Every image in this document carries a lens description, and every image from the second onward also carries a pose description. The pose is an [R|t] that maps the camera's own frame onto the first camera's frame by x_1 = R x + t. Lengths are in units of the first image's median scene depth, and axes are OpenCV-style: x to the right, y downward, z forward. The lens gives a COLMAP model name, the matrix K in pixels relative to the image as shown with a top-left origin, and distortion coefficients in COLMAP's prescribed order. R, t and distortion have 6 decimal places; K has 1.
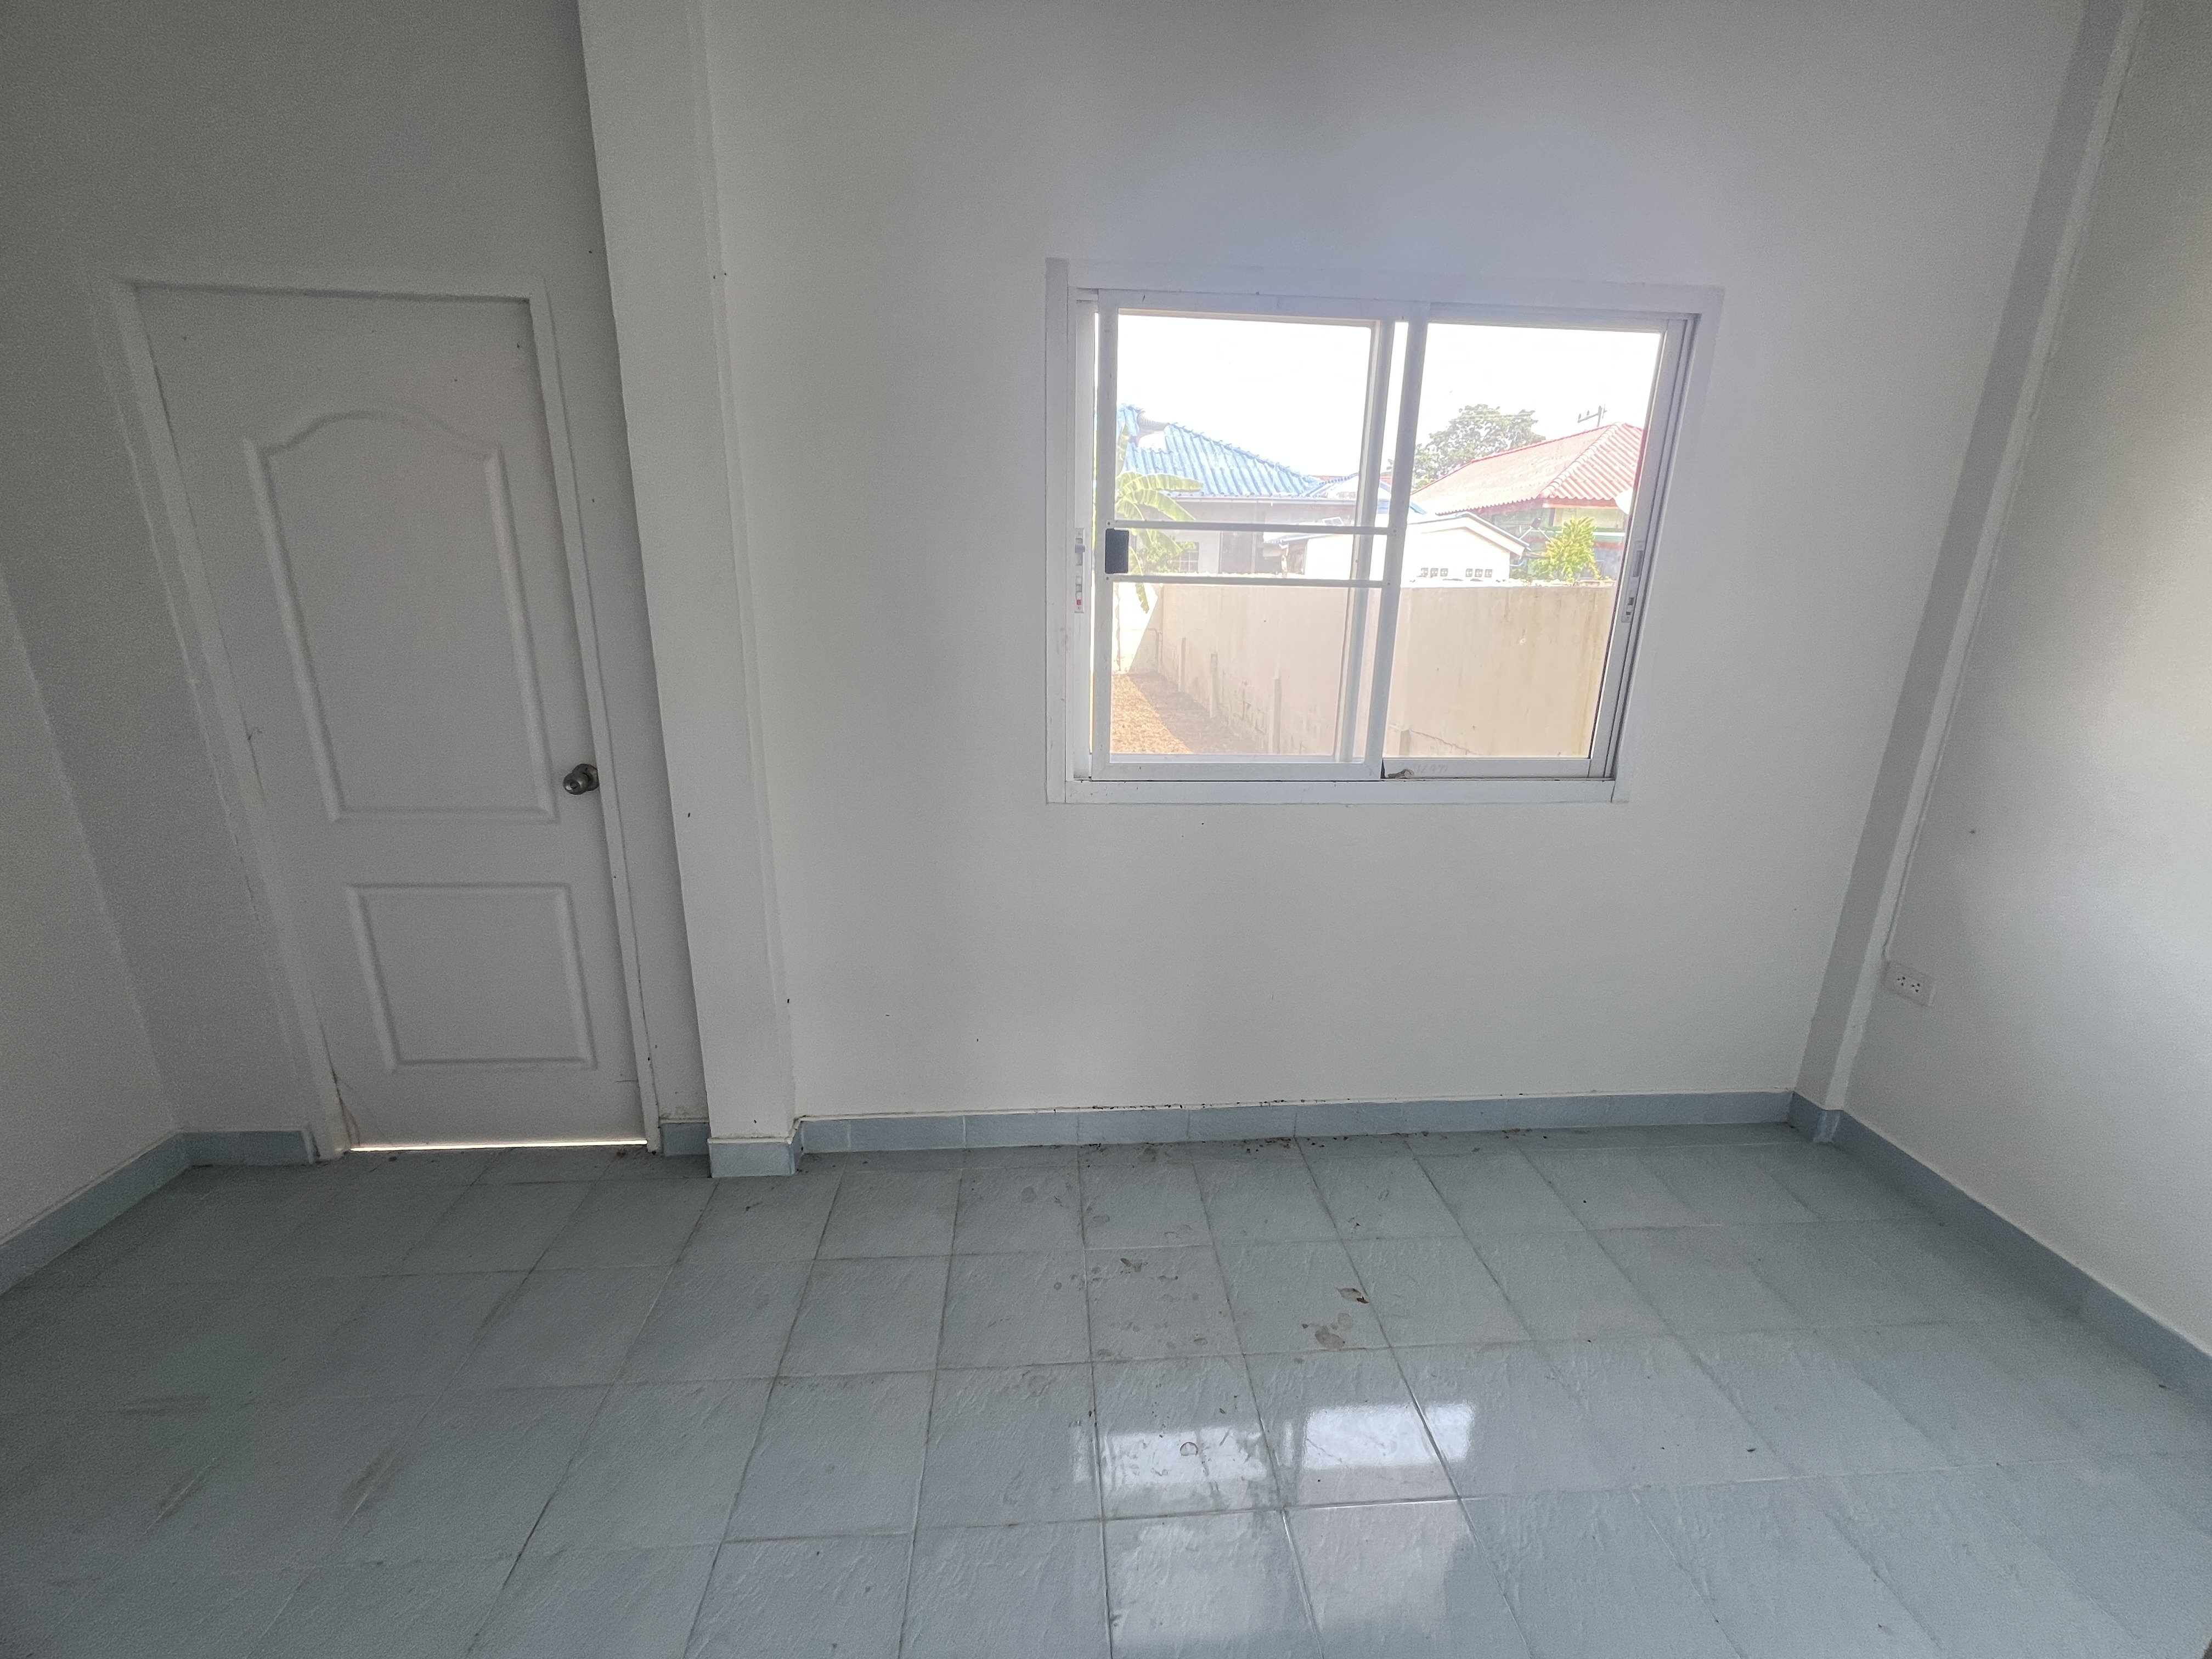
lens RADIAL K [[883.4, 0, 1107.7], [0, 883.4, 833.7], [0, 0, 1]] dist [-0.000411, -0.000008]
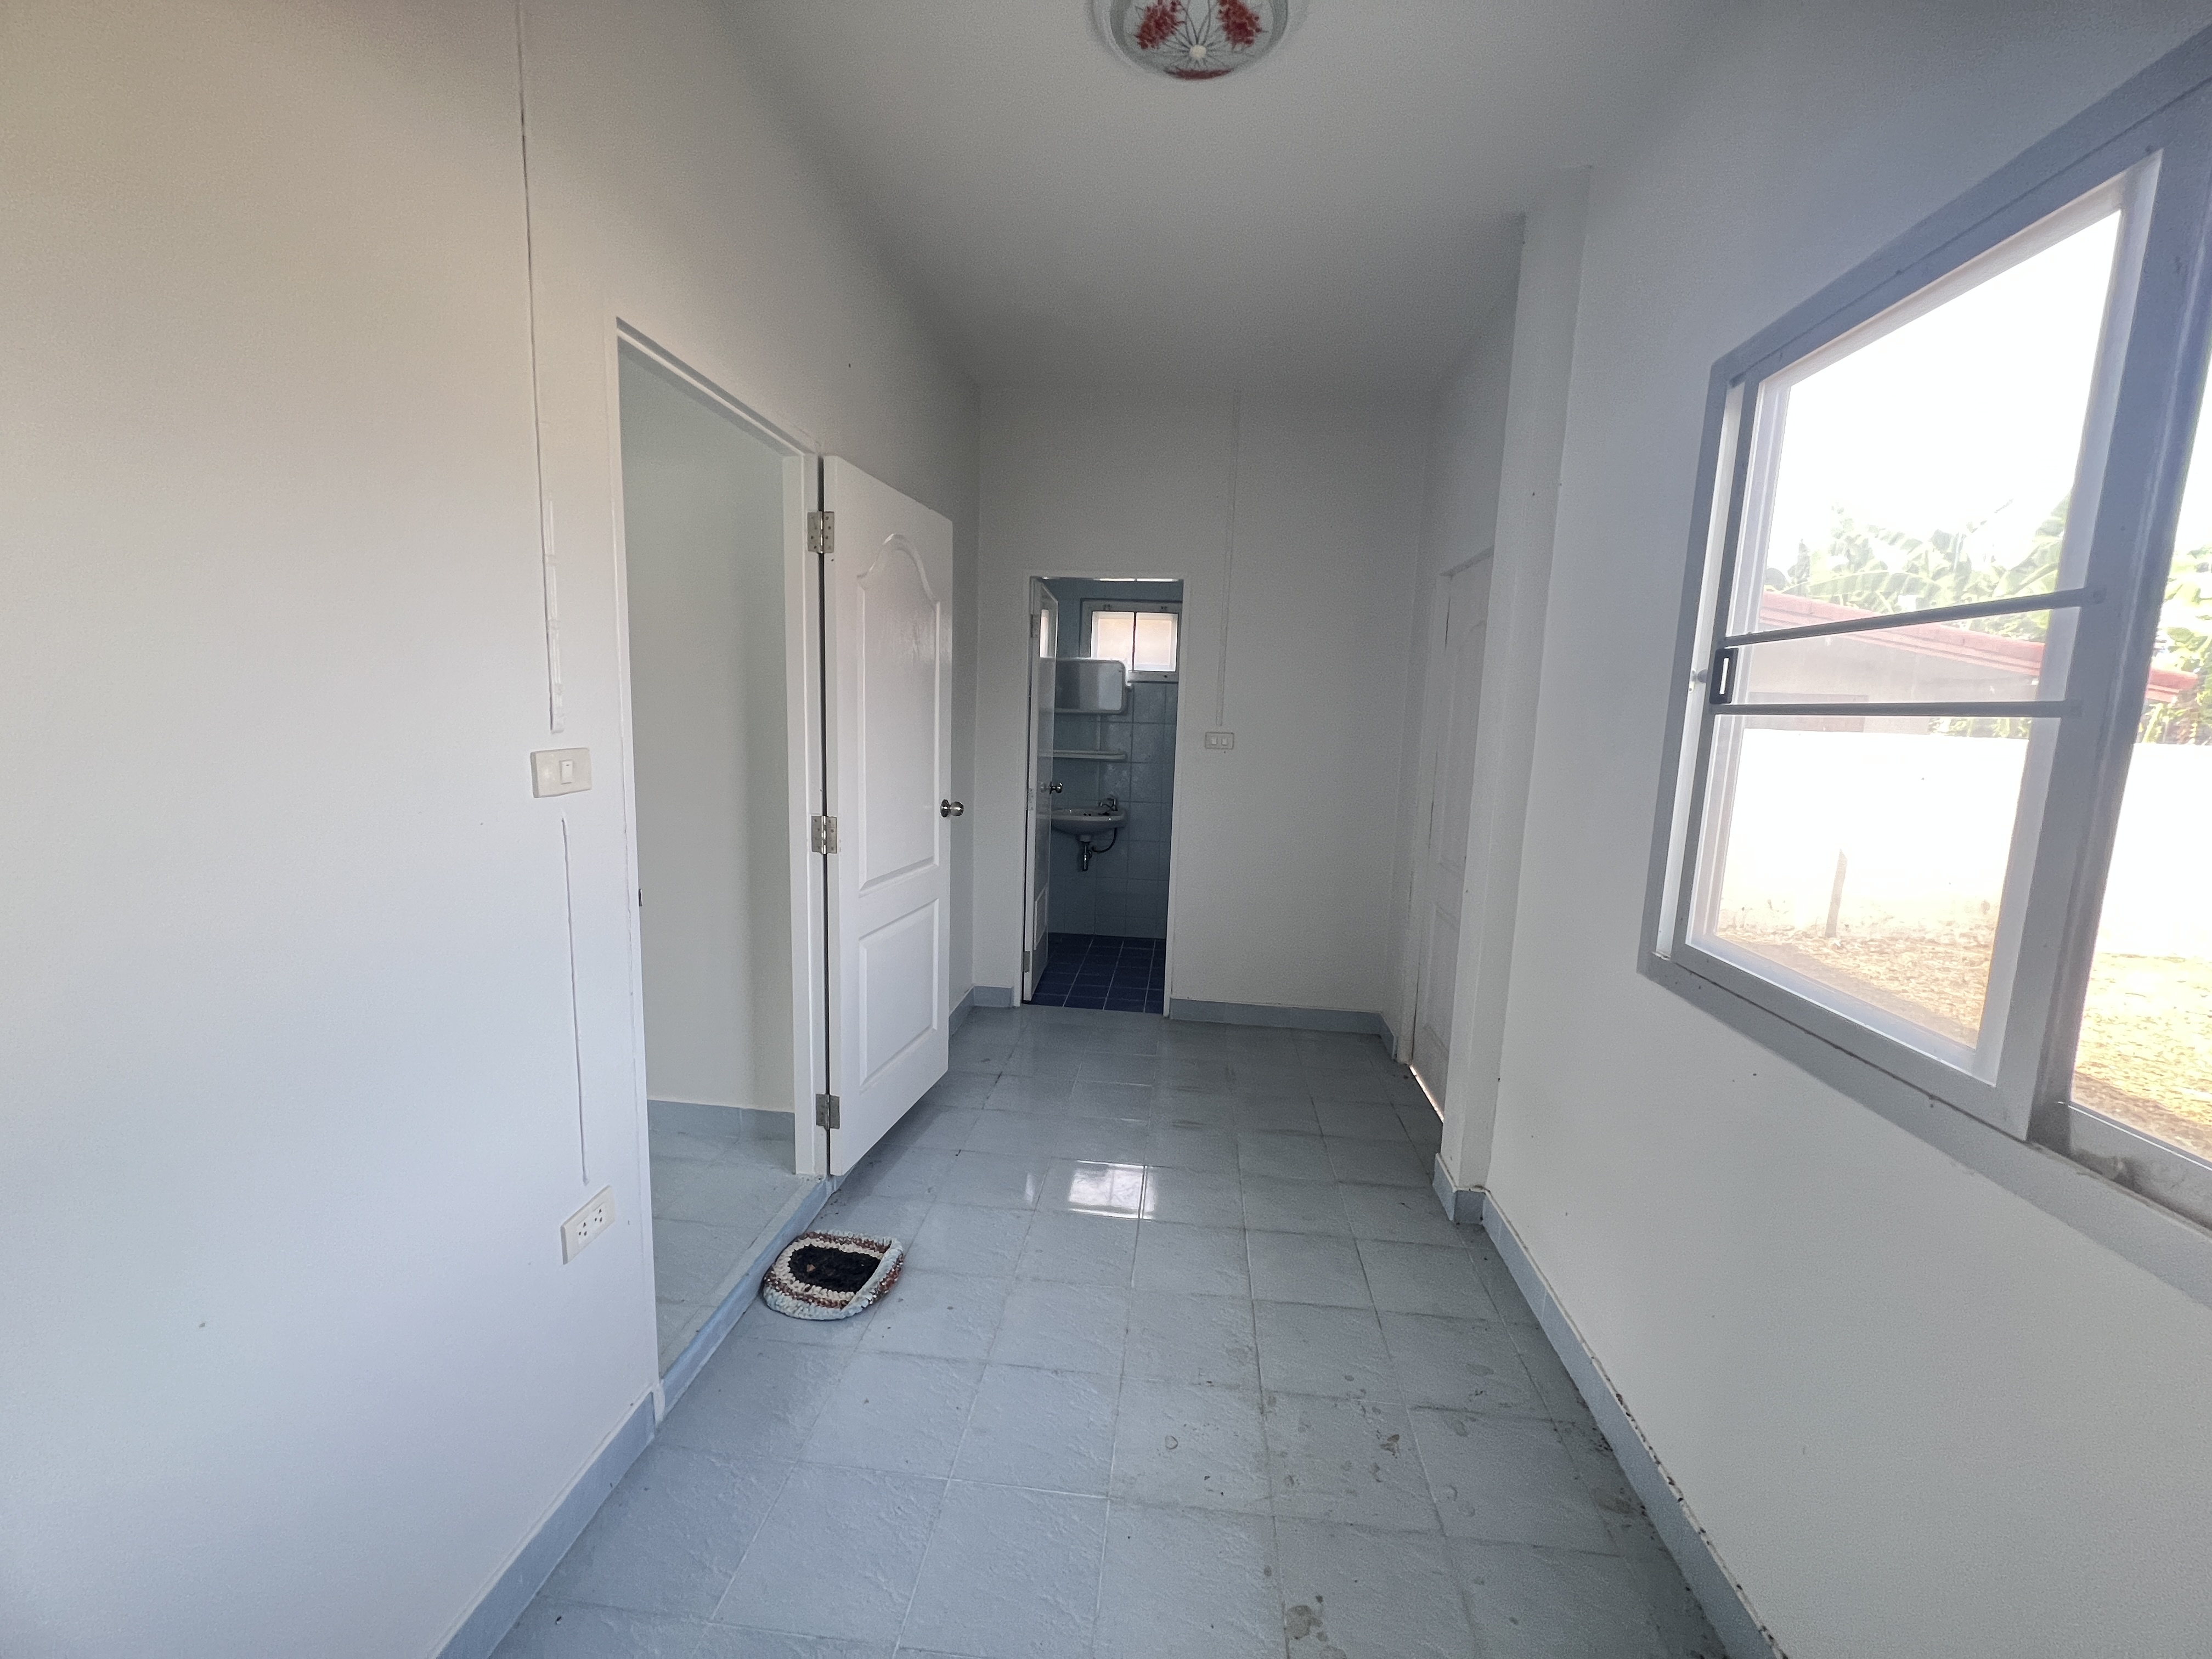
lens RADIAL K [[883.4, 0, 1107.7], [0, 883.4, 833.7], [0, 0, 1]] dist [-0.000411, -0.000008]
pose [[-0.172438, 0.110199, -0.978837, 0.864614], [-0.306606, 0.938351, 0.159654, -0.144505], [0.936086, 0.327648, -0.128020, 0.625538]]
